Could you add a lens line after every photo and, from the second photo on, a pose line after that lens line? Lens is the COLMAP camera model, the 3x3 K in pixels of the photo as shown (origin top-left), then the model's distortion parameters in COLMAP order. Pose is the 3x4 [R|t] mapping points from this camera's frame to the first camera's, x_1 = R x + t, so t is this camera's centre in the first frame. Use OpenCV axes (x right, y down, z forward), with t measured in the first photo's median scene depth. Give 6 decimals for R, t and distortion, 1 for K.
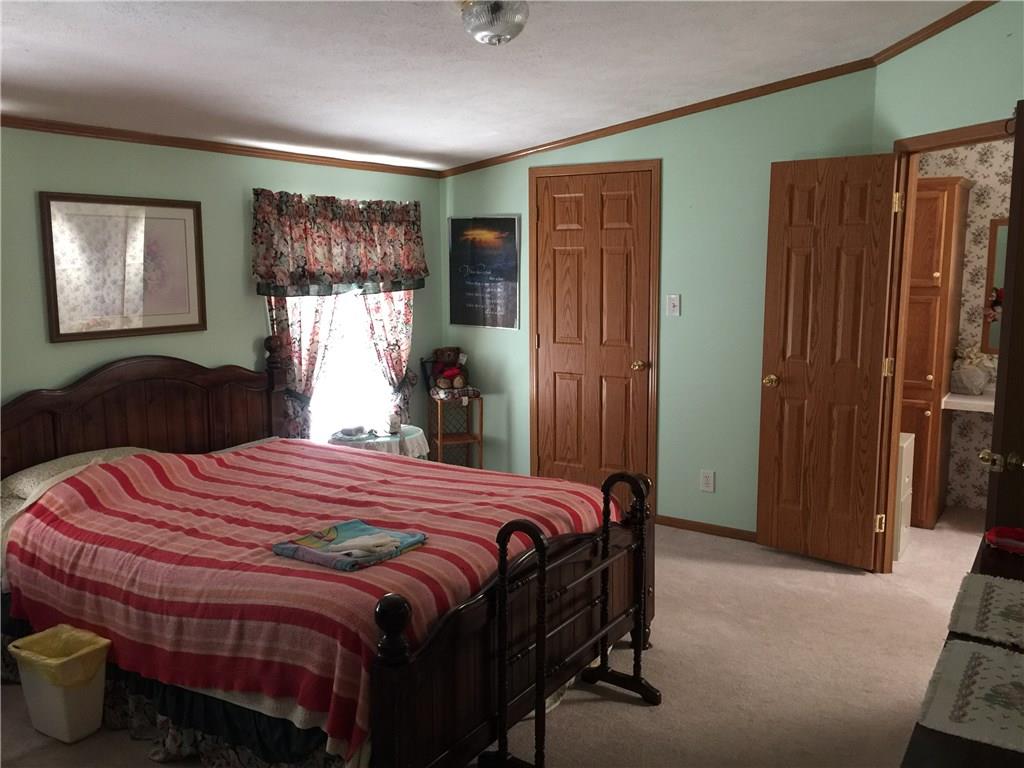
lens RADIAL K [[873.3, 0, 508.7], [0, 873.3, 379.3], [0, 0, 1]] dist [0.062259, -0.081031]
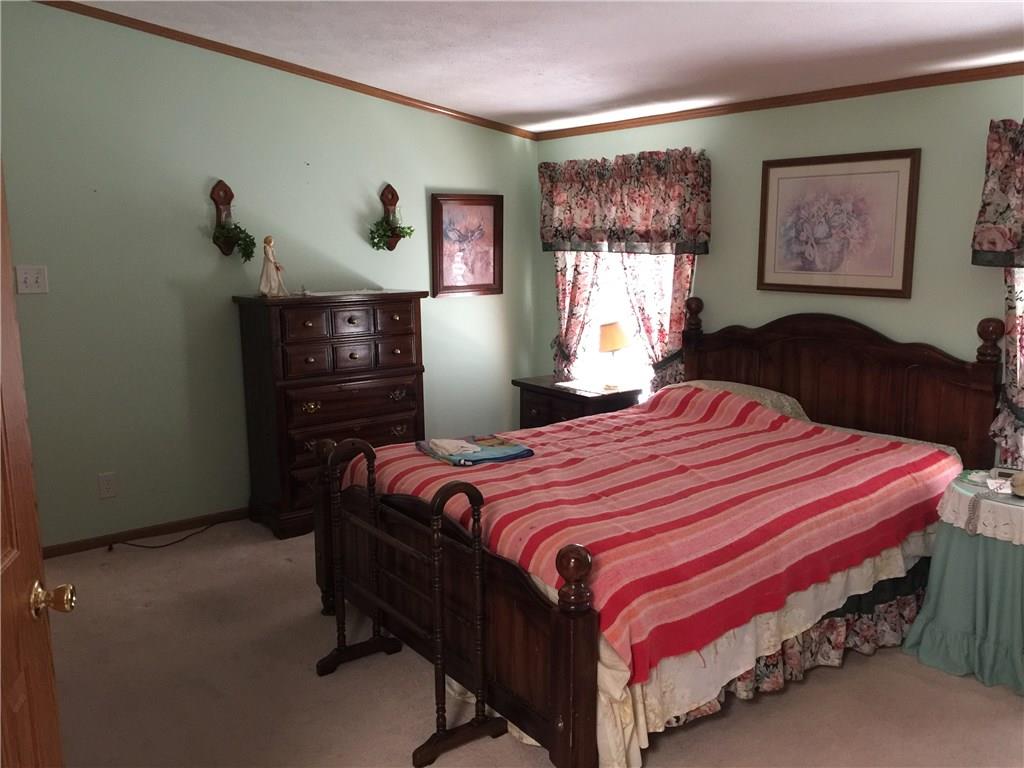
lens RADIAL K [[873.3, 0, 511.3], [0, 873.3, 384.5], [0, 0, 1]] dist [0.062259, -0.081031]
pose [[-0.342849, 0.174762, -0.922991, 0.593079], [-0.122638, 0.965807, 0.228423, -0.122084], [0.931351, 0.191508, -0.309693, 0.900141]]
